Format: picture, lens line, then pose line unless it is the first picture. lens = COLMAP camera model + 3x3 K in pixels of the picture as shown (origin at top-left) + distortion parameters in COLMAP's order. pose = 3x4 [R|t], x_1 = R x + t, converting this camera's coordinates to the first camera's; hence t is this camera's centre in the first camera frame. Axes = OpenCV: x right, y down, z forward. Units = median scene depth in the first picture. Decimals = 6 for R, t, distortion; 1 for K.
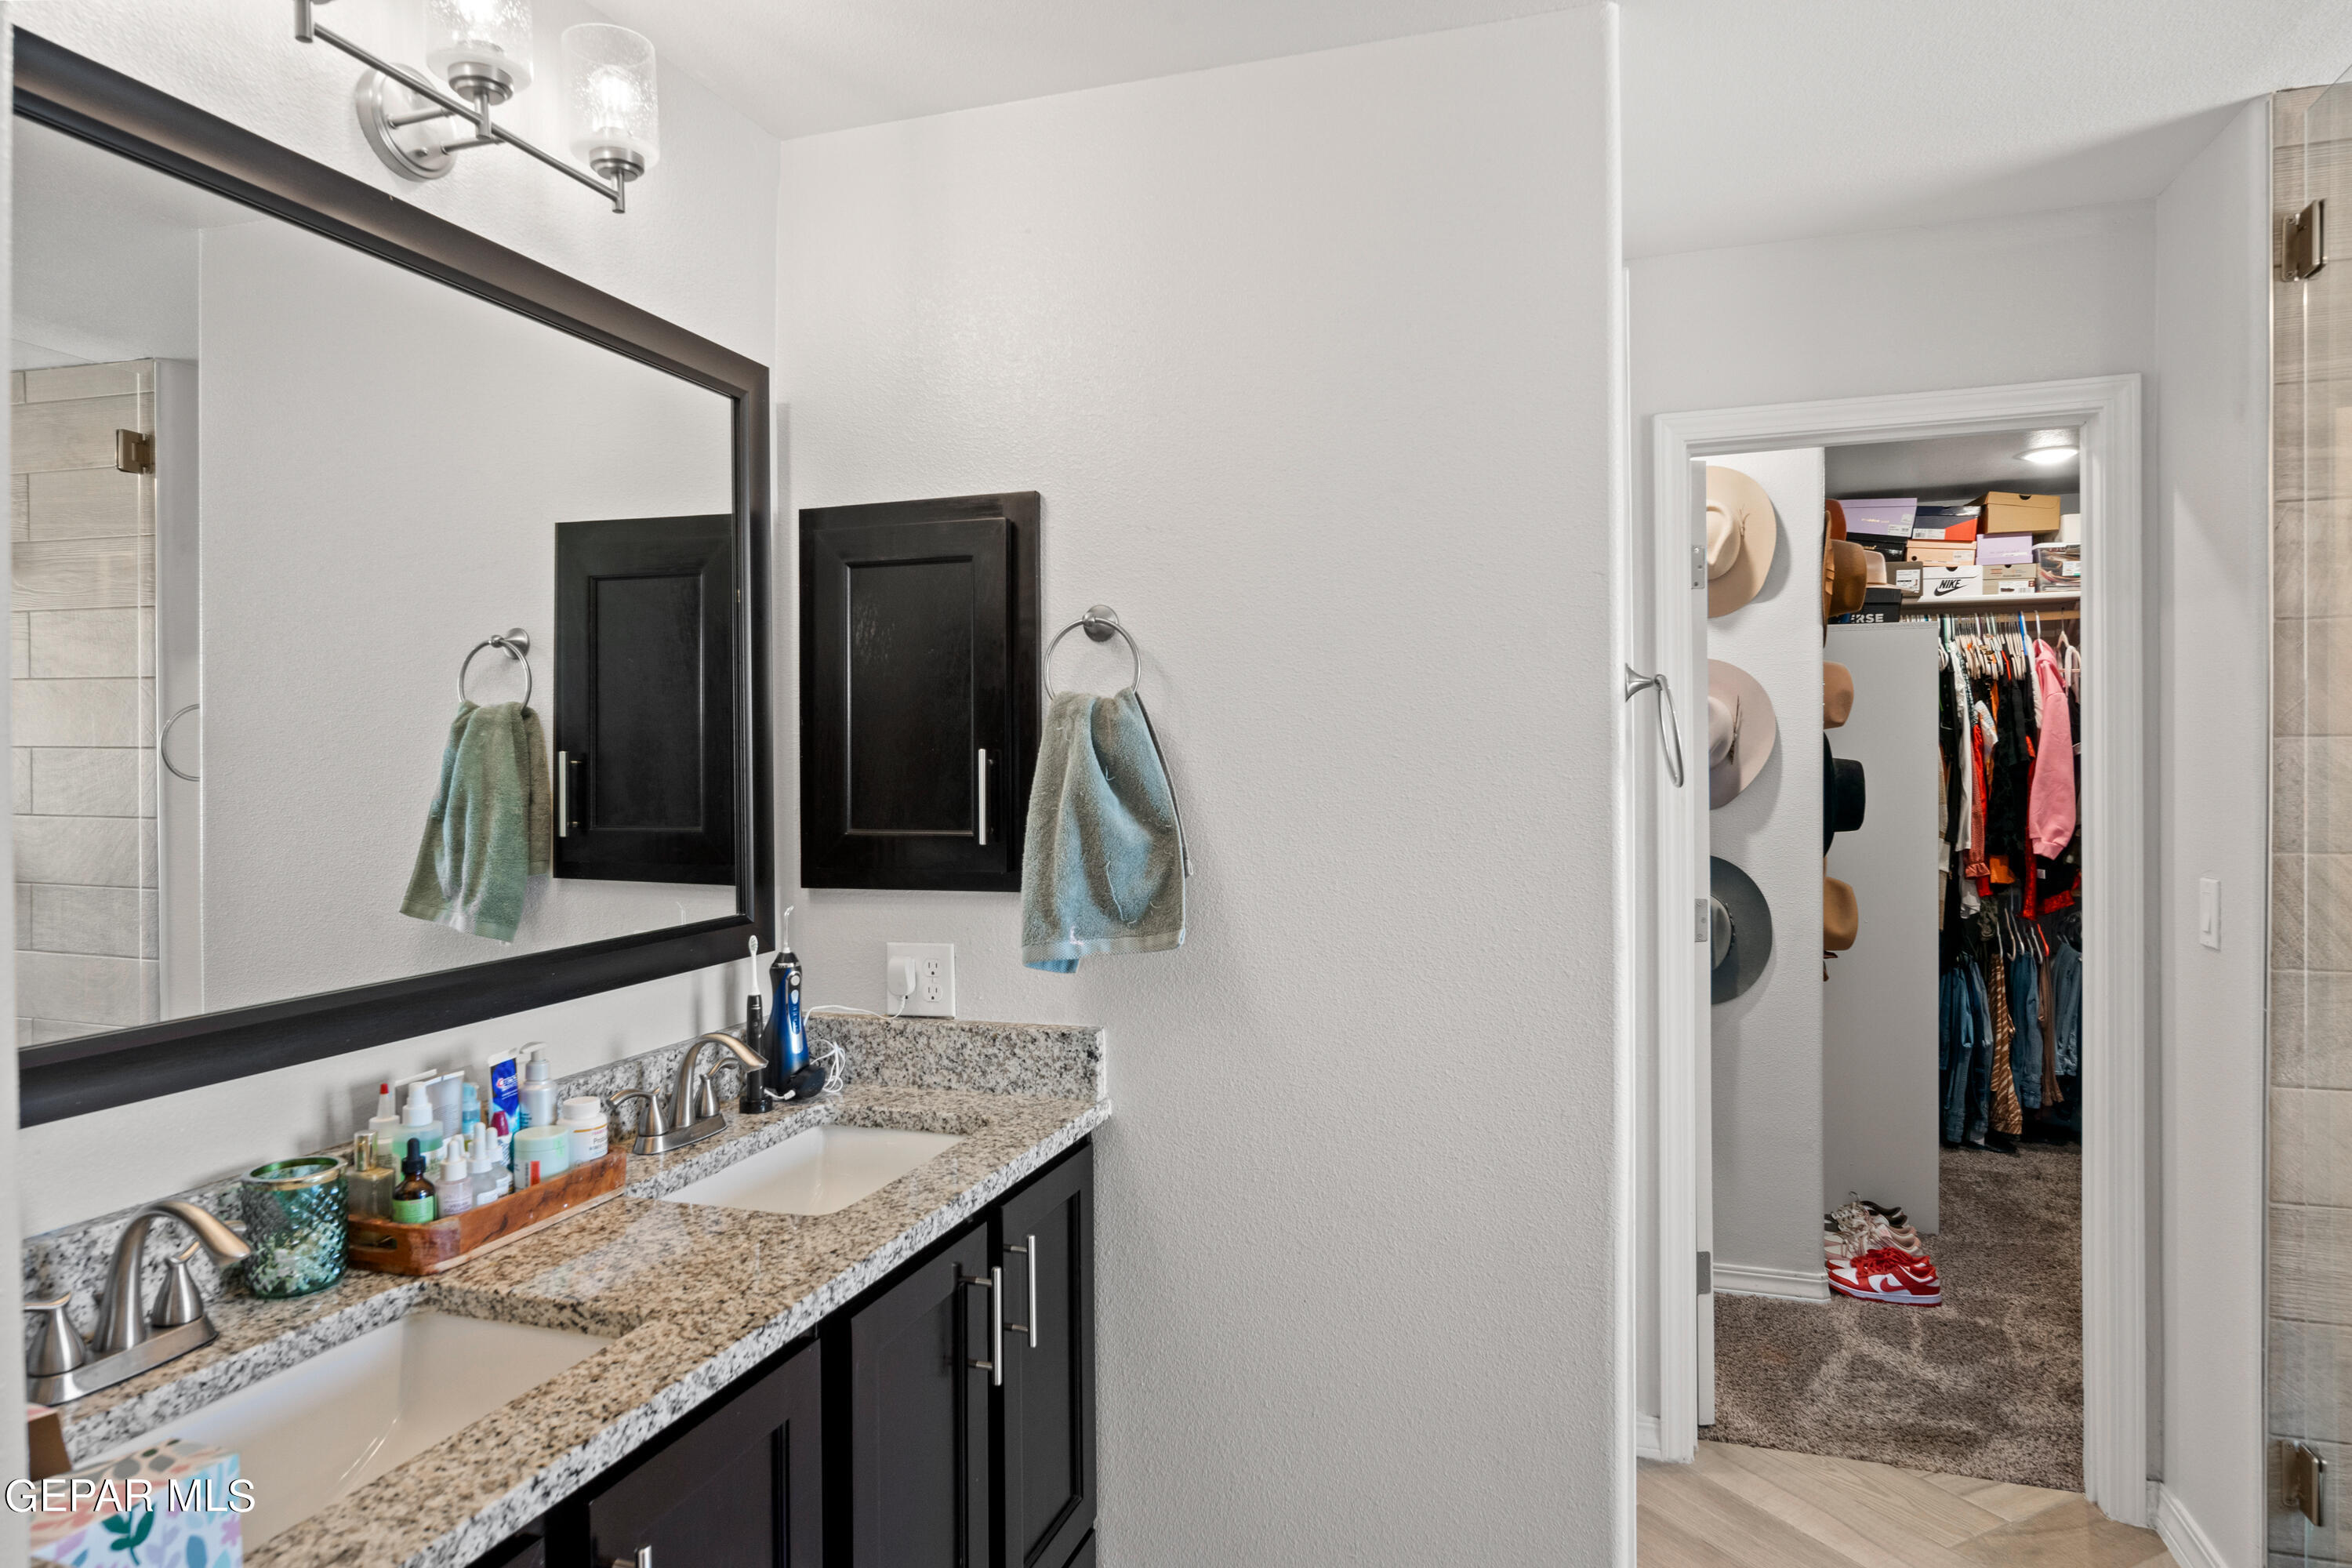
lens RADIAL K [[1390.4, 0, 1176.0], [0, 1390.4, 784.0], [0, 0, 1]] dist [0.002680, 0.001820]
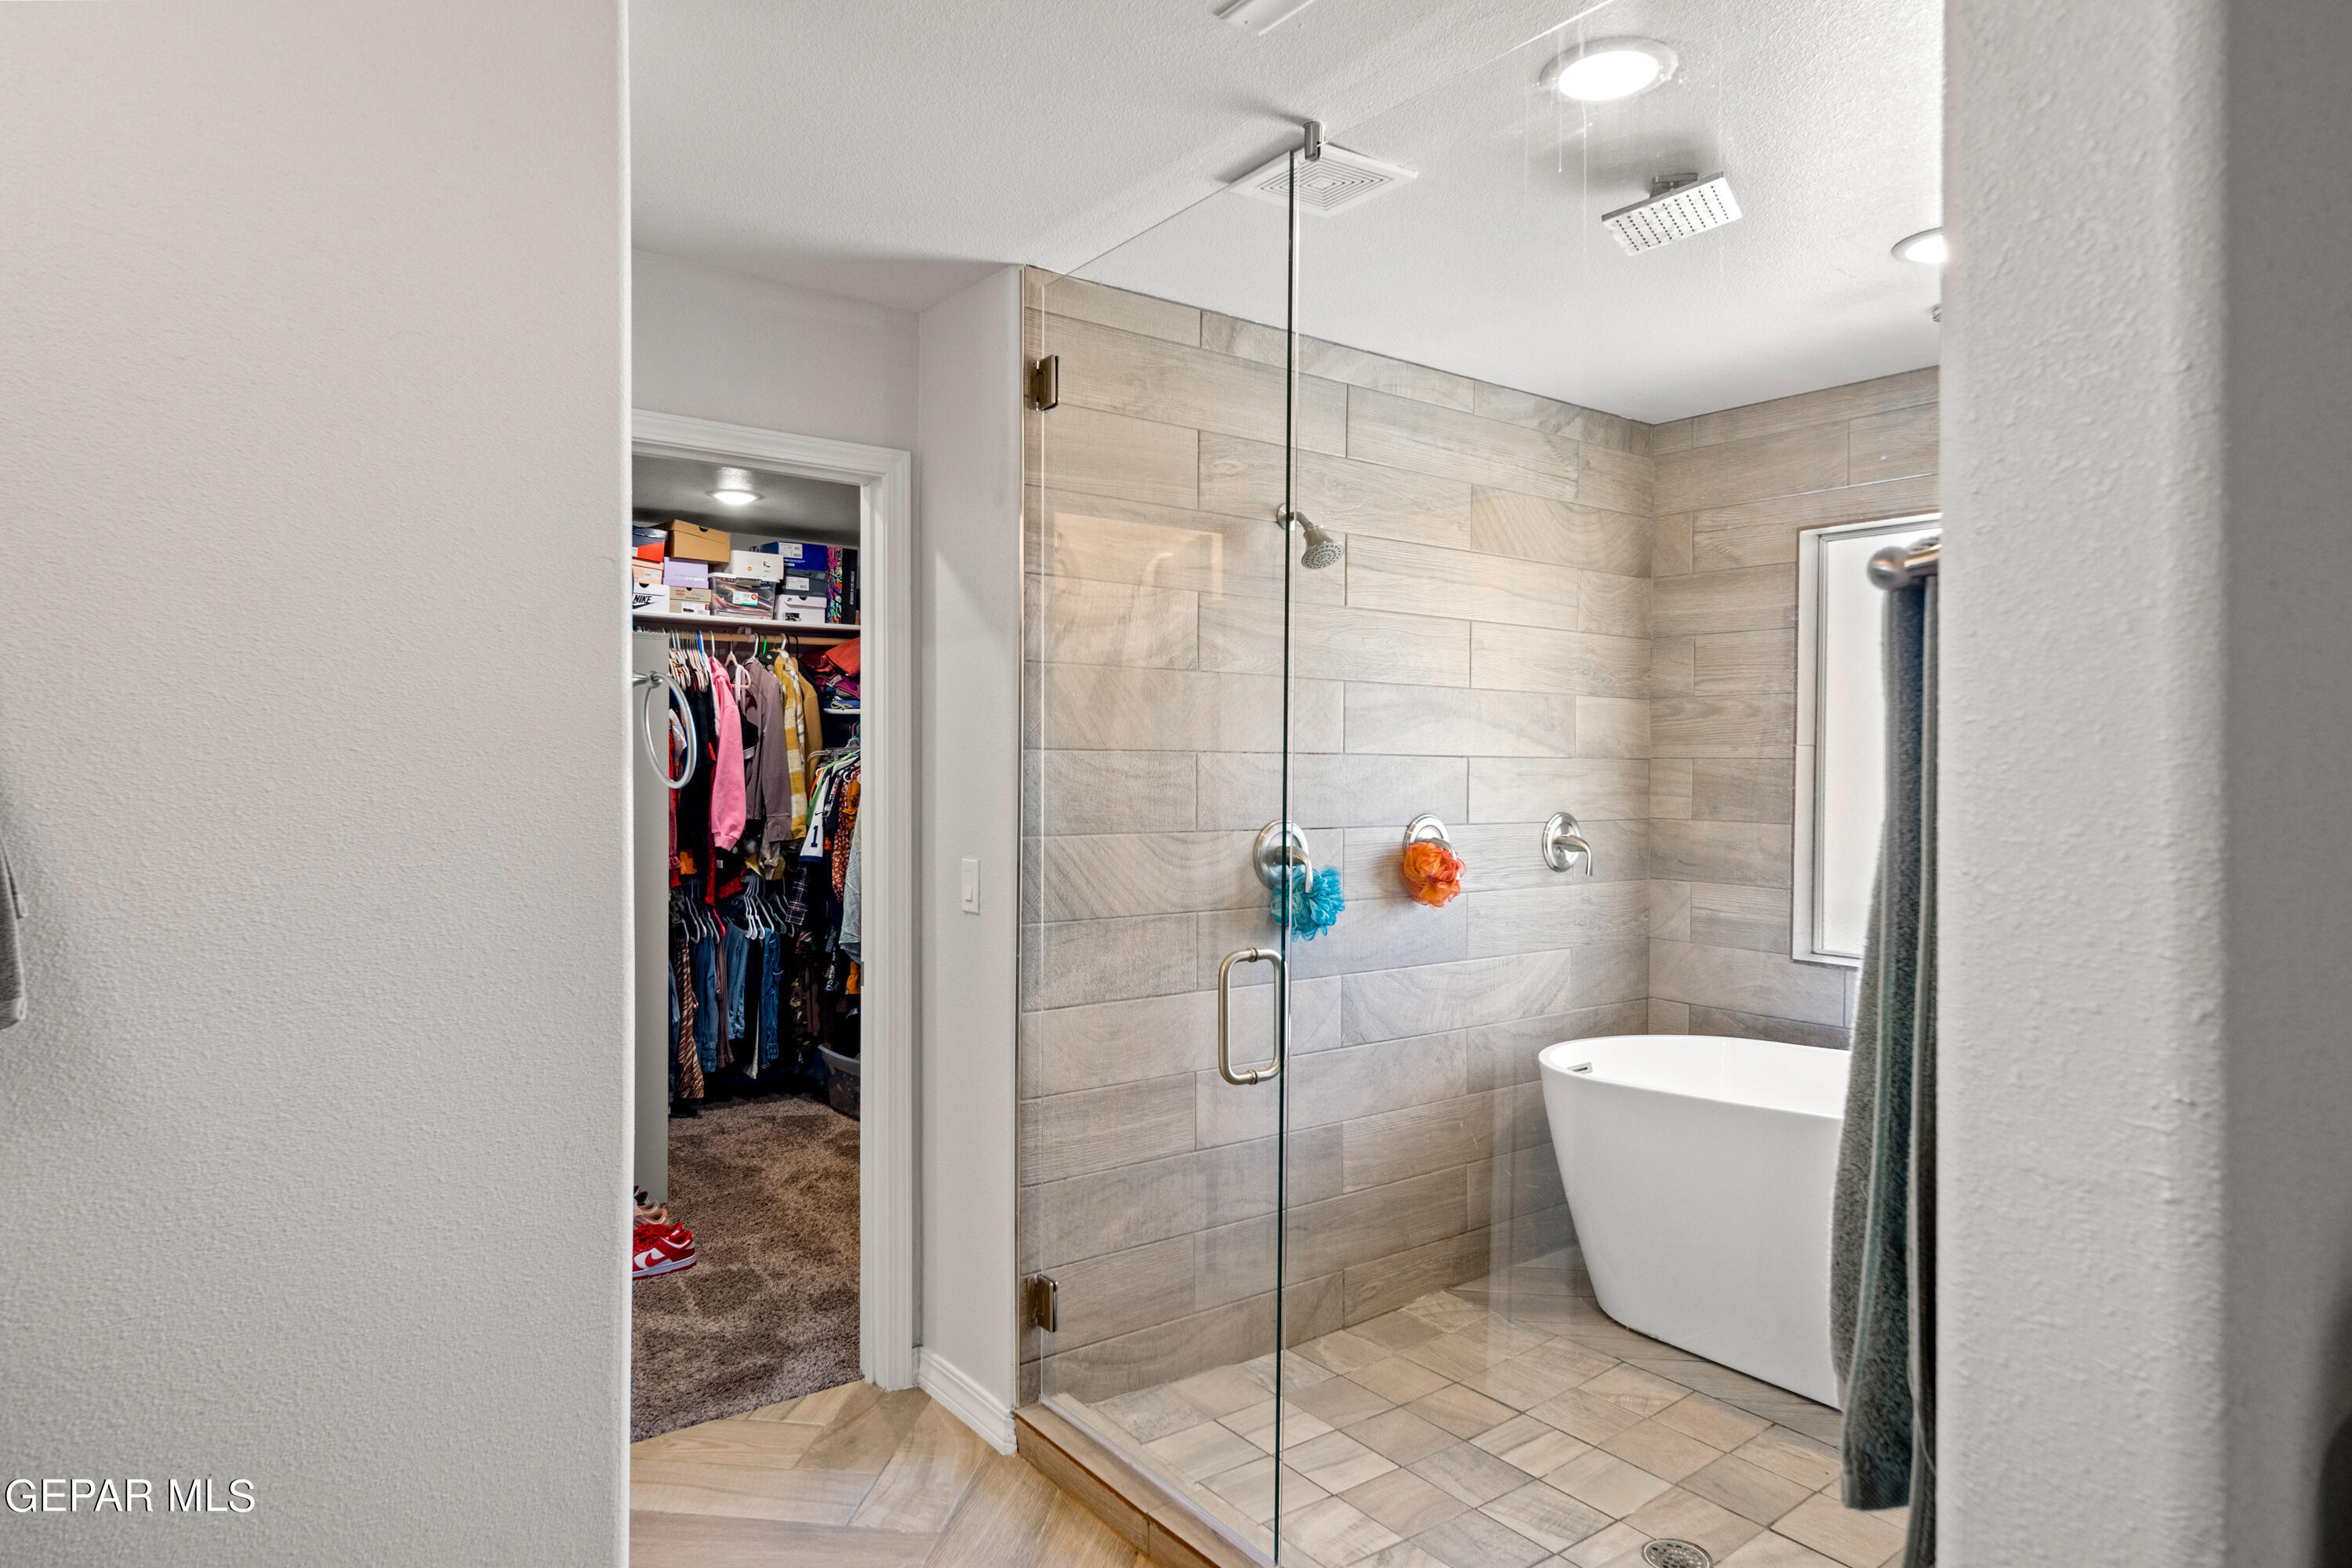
lens RADIAL K [[1372.0, 0, 1175.6], [0, 1372.0, 780.9], [0, 0, 1]] dist [0.003319, -0.000165]
pose [[0.564328, 0.003576, 0.825543, -0.138433], [-0.001252, 0.999993, -0.003476, 0.000327], [-0.825550, 0.000928, 0.564328, 0.094080]]
